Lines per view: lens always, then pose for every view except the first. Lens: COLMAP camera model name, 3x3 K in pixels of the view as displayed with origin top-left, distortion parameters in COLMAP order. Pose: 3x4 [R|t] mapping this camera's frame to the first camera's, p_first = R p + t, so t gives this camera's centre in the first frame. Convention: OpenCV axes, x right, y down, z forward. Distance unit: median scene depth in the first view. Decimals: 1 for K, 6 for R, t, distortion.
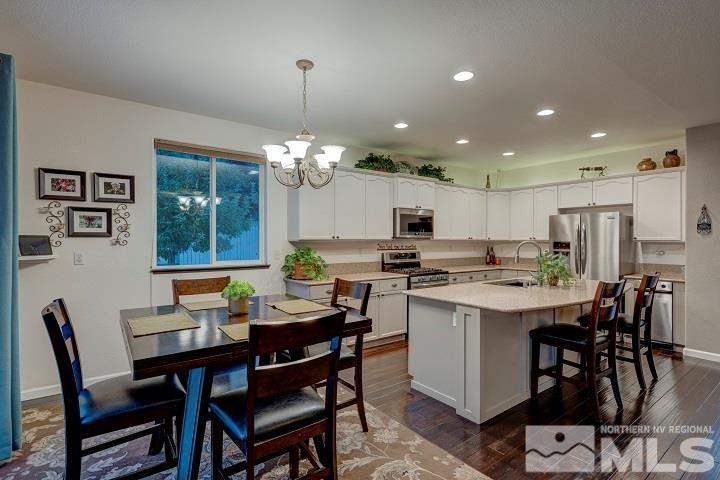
lens RADIAL K [[349.1, 0, 357.6], [0, 349.1, 241.6], [0, 0, 1]] dist [0.000941, 0.000146]
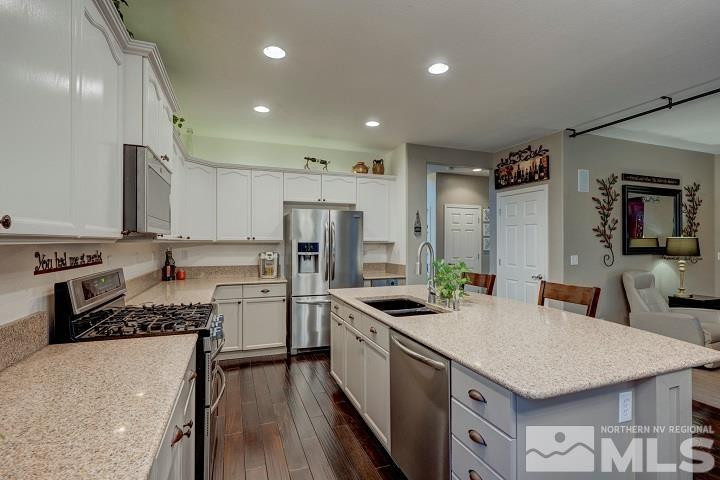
lens RADIAL K [[349.1, 0, 360.8], [0, 349.1, 239.5], [0, 0, 1]] dist [0.000941, 0.000146]
pose [[0.281245, 0.004722, 0.959624, -0.153371], [0.002727, 0.999980, -0.005720, -0.002341], [-0.959632, 0.004225, 0.281226, 0.667266]]
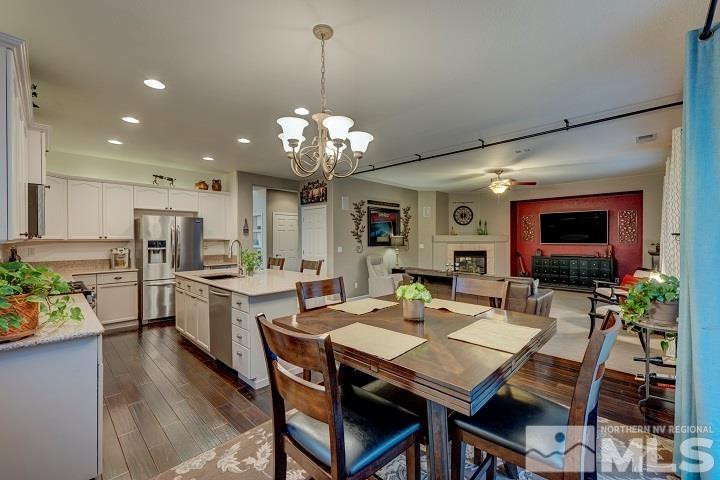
lens RADIAL K [[302.4, 0, 354.2], [0, 302.4, 239.4], [0, 0, 1]] dist [0.003172, -0.000145]
pose [[-0.144404, -0.004070, 0.989510, -0.437137], [0.006606, 0.999965, 0.005077, -0.004024], [-0.989497, 0.007269, -0.144372, 0.538130]]
